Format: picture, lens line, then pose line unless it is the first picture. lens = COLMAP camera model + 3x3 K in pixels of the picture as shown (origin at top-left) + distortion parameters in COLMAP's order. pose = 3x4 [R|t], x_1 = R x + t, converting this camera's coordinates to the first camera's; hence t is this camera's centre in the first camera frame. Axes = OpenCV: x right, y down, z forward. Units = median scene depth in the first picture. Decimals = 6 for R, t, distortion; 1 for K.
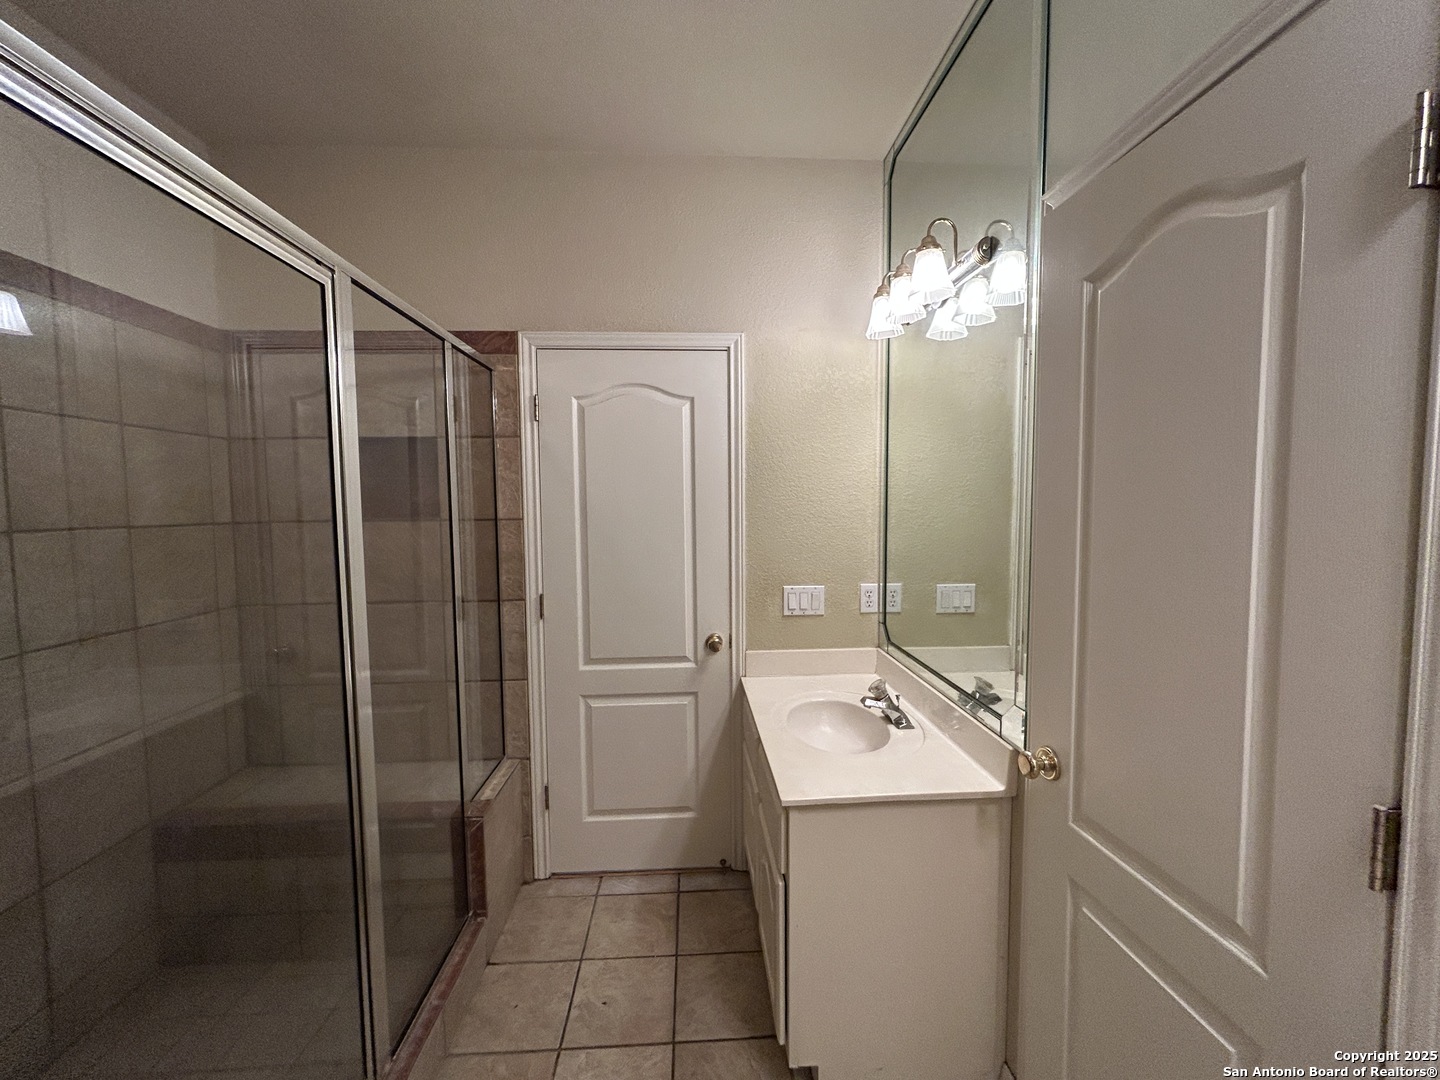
lens RADIAL K [[582.5, 0, 720.0], [0, 582.5, 540.0], [0, 0, 1]] dist [-0.002582, 0.004711]
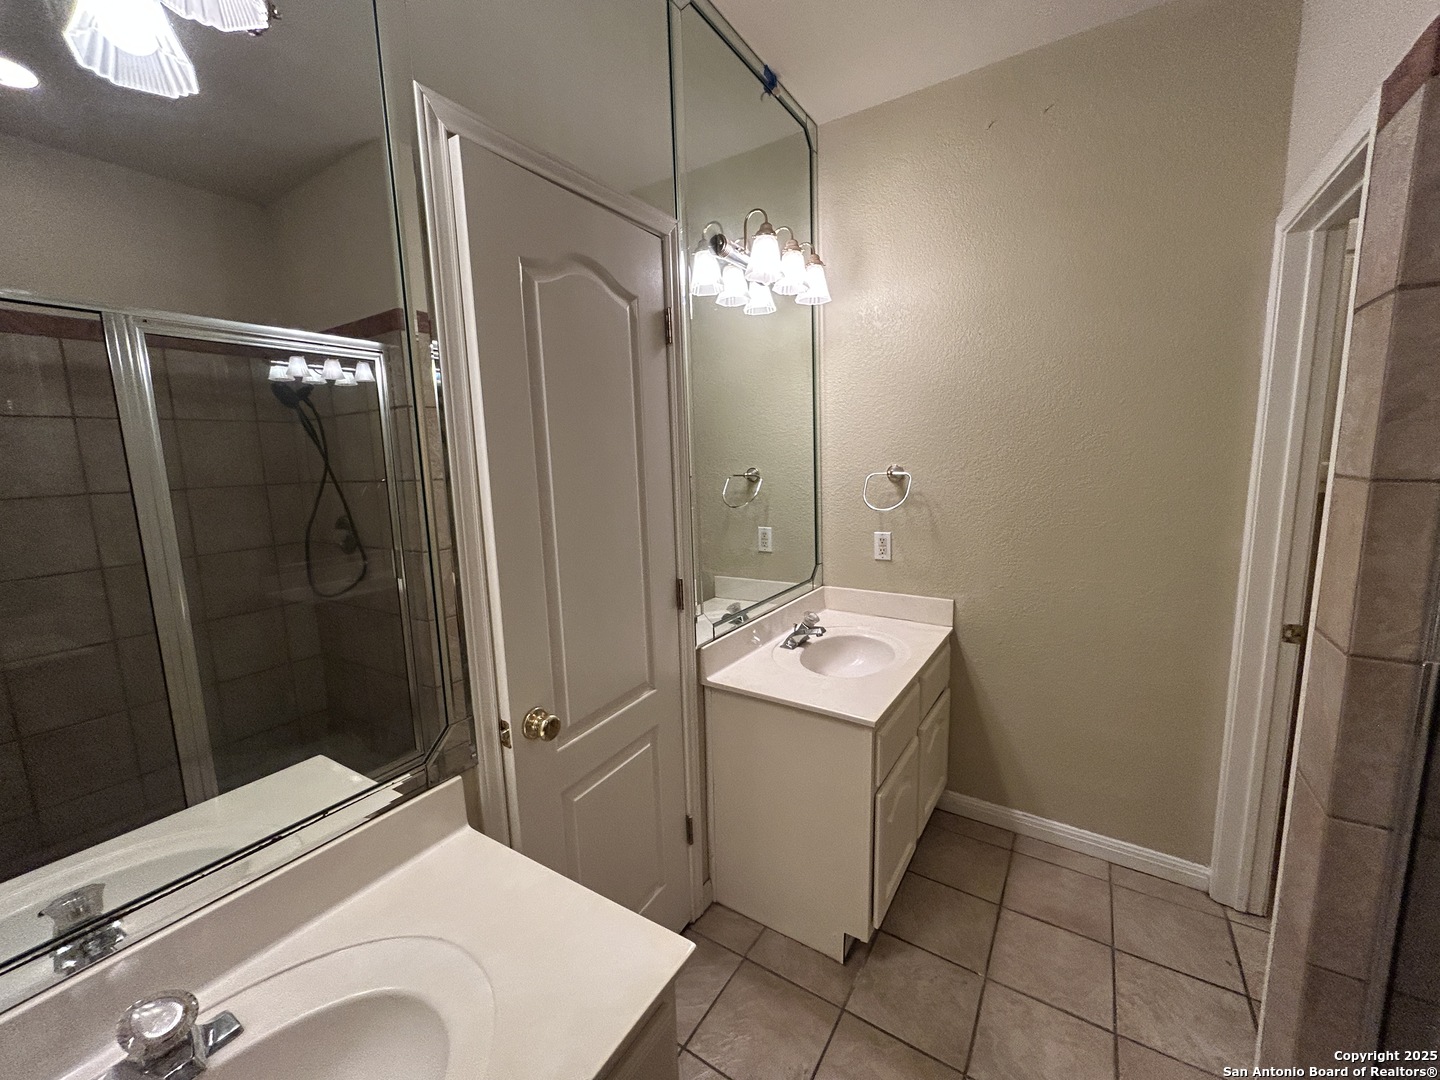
lens RADIAL K [[582.5, 0, 720.0], [0, 582.5, 540.0], [0, 0, 1]] dist [-0.002582, 0.004711]
pose [[-0.811626, -0.055777, 0.581509, -0.156103], [0.071229, 0.978555, 0.193277, -0.060642], [-0.579819, 0.198289, -0.790248, 0.853852]]
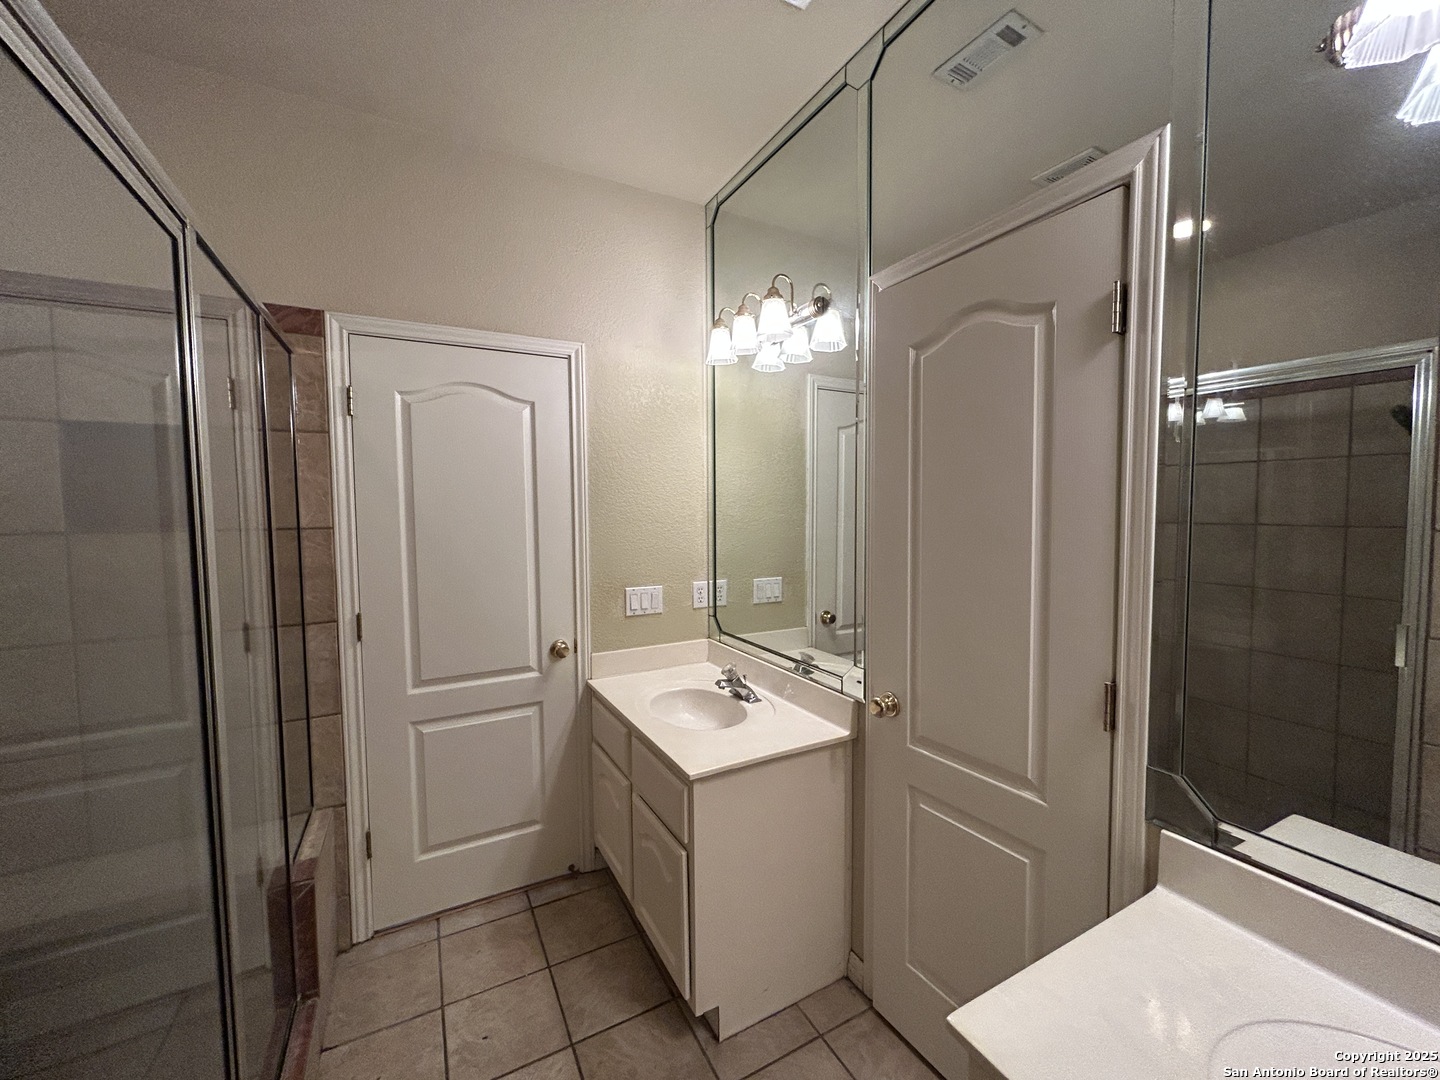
lens RADIAL K [[582.5, 0, 720.0], [0, 582.5, 540.0], [0, 0, 1]] dist [-0.002582, 0.004711]
pose [[0.905929, -0.023083, 0.422800, -0.184973], [0.027822, 0.999600, -0.005040, 0.002462], [-0.422515, 0.016329, 0.906209, -0.025412]]
